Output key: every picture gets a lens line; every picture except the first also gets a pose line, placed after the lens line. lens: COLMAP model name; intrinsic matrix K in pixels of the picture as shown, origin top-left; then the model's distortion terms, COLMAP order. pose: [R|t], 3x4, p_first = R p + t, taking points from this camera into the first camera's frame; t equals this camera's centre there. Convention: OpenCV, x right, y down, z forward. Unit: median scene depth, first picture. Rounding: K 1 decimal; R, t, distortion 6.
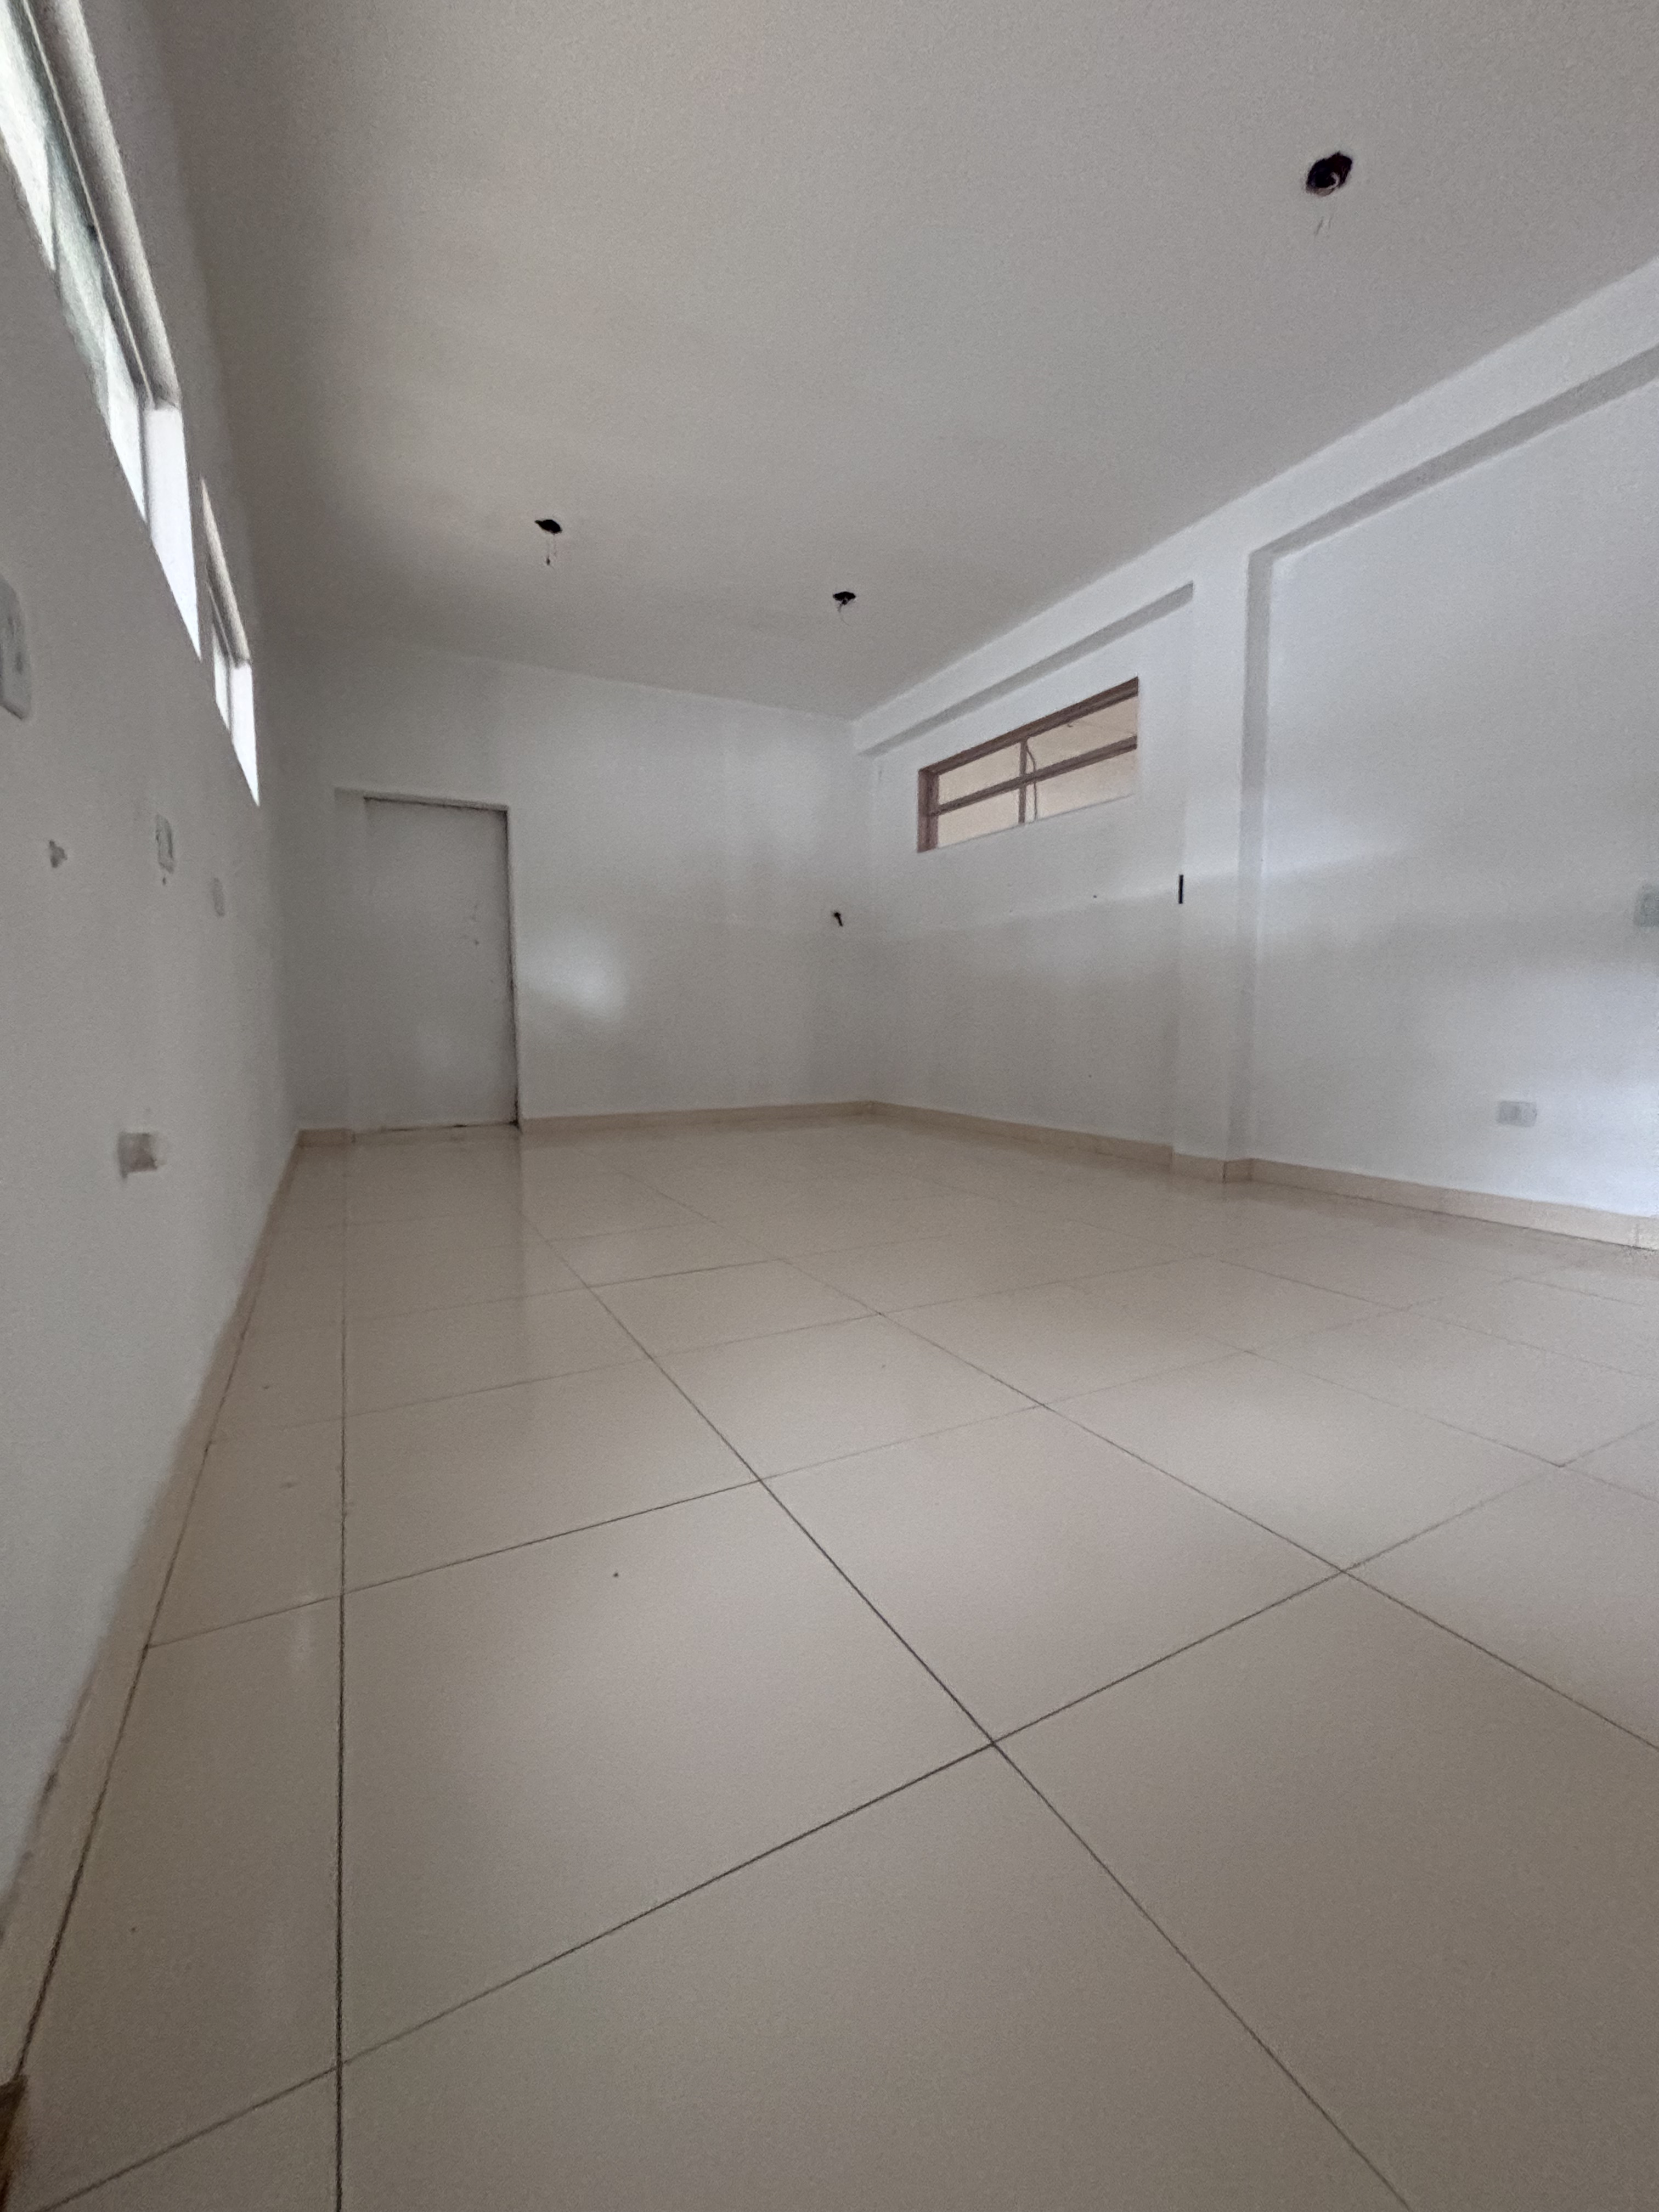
lens RADIAL K [[900.5, 0, 829.5], [0, 900.5, 1106.0], [0, 0, 1]] dist [-0.002051, -0.000146]
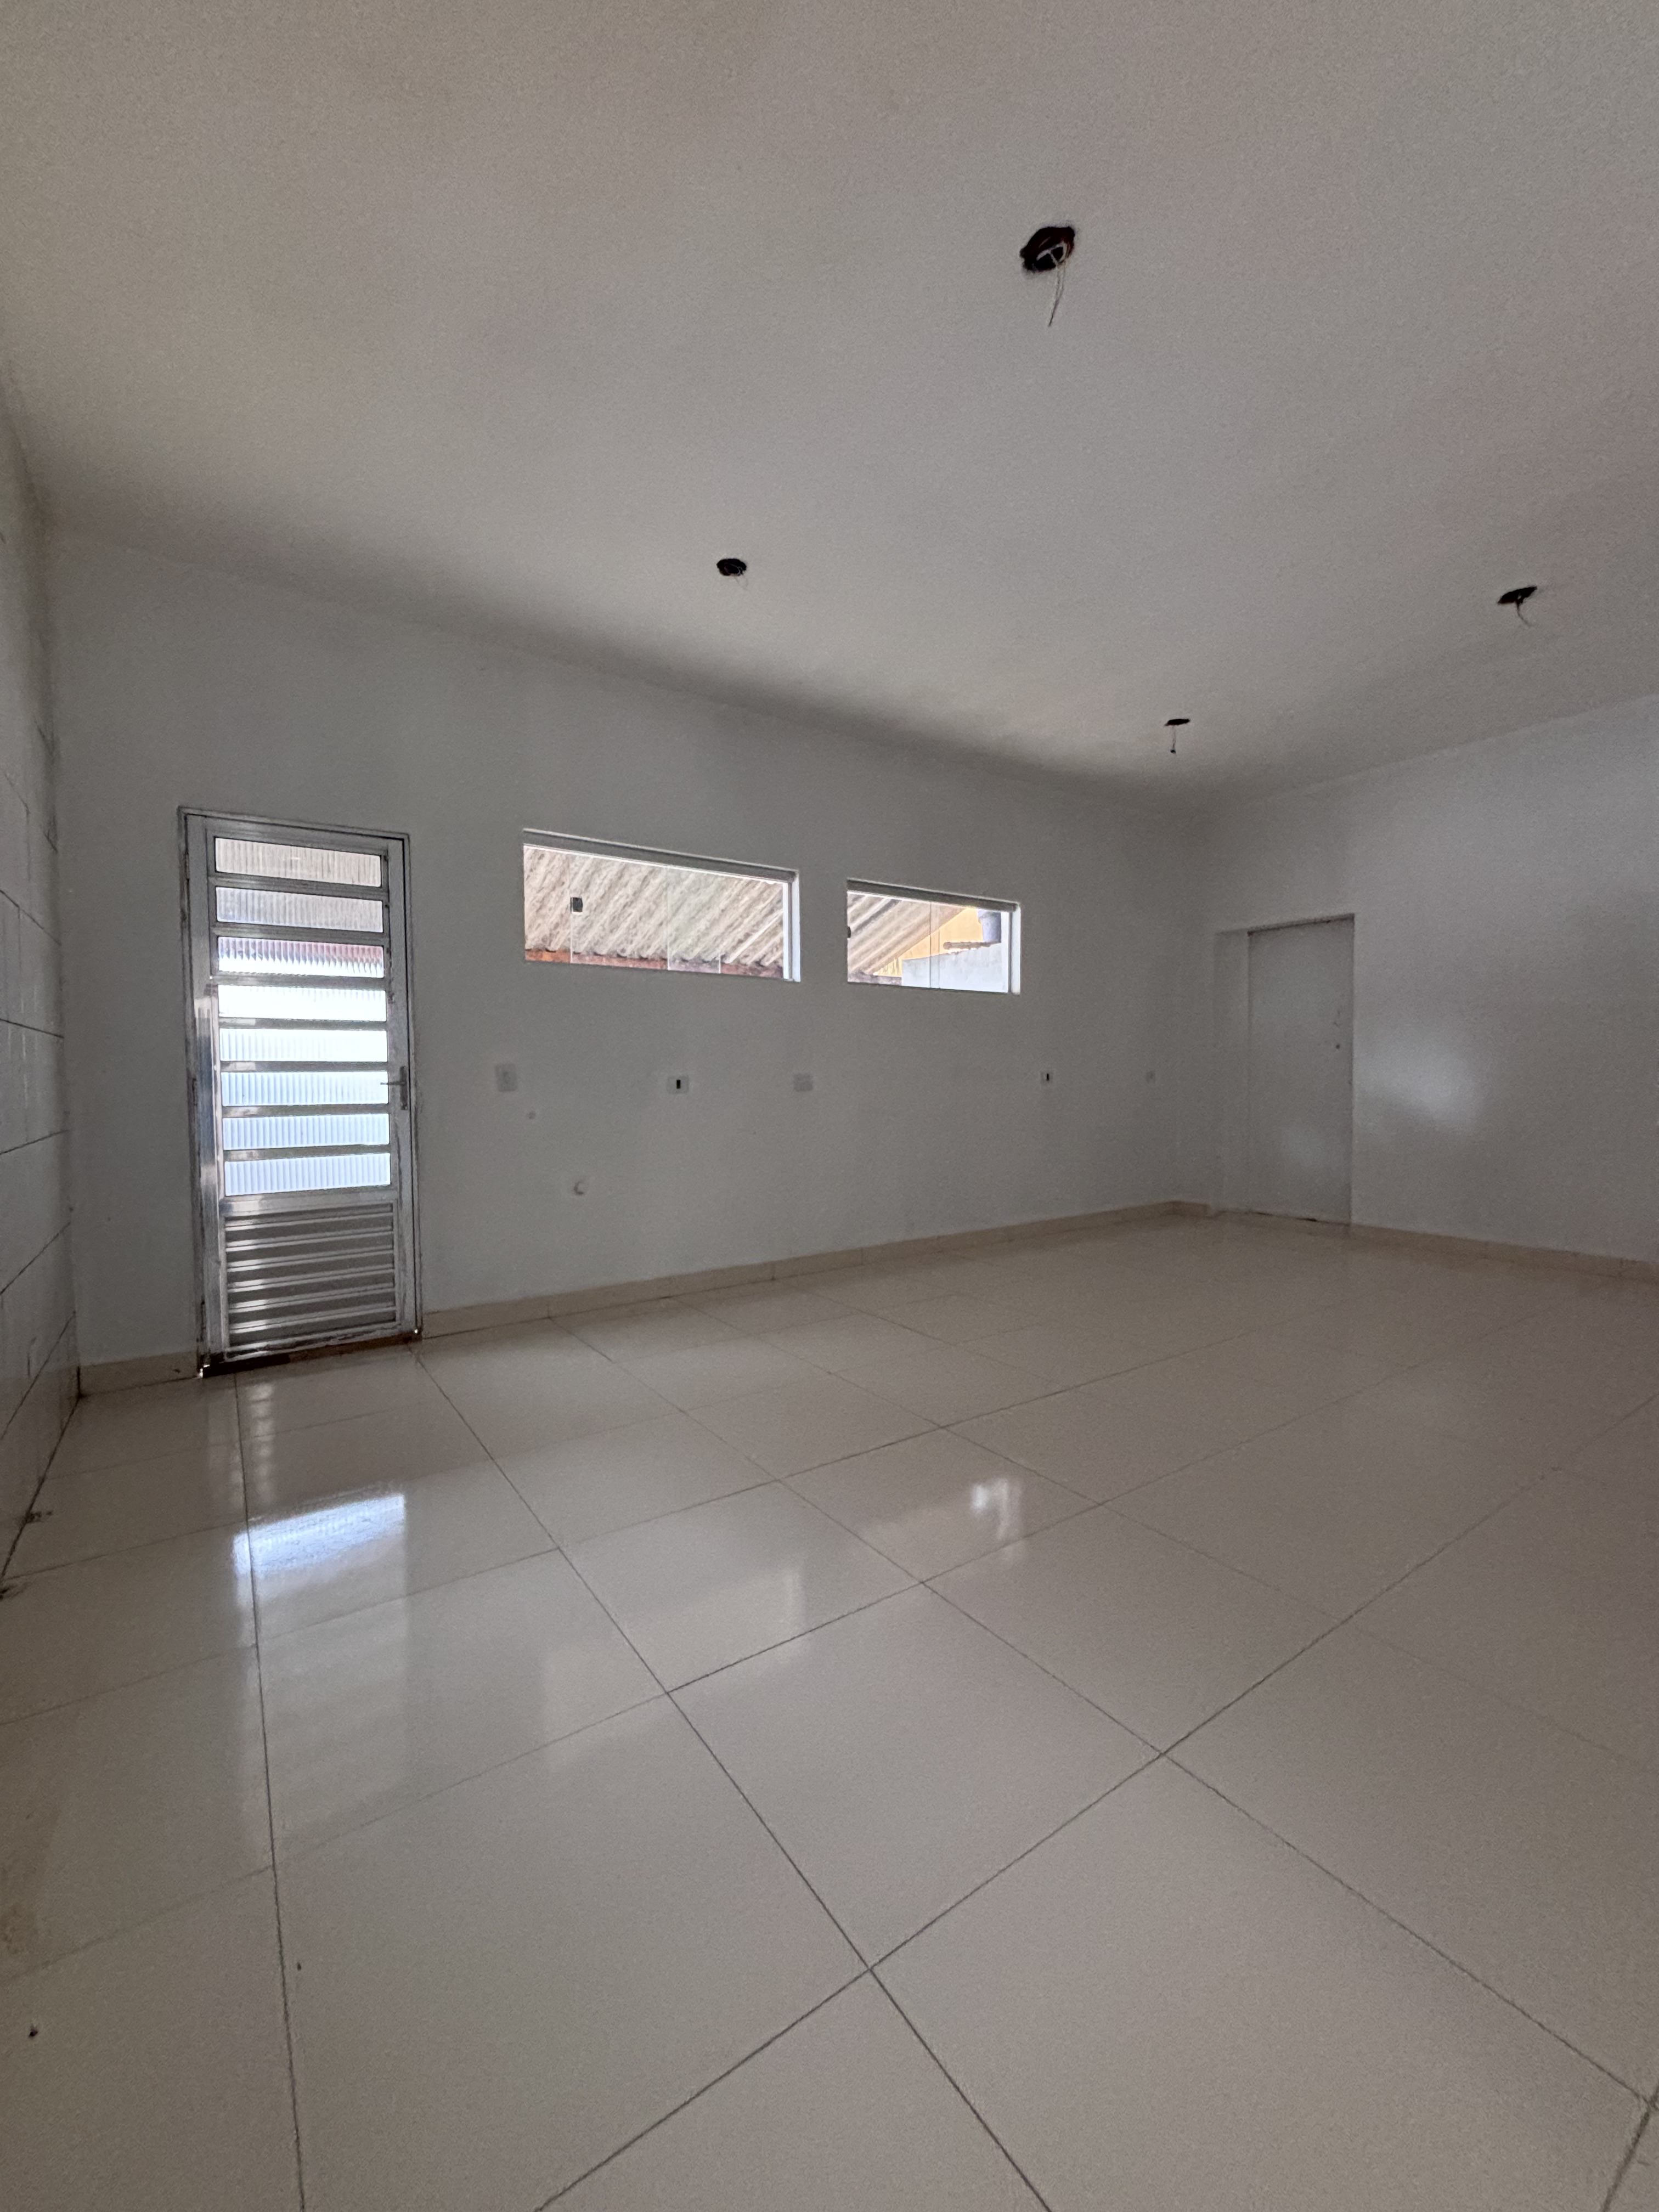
lens RADIAL K [[900.5, 0, 829.5], [0, 900.5, 1106.0], [0, 0, 1]] dist [-0.002051, -0.000146]
pose [[0.124749, 0.030278, -0.991726, 0.583238], [-0.087720, 0.995957, 0.019373, -0.084613], [0.988303, 0.084577, 0.126901, 0.306162]]
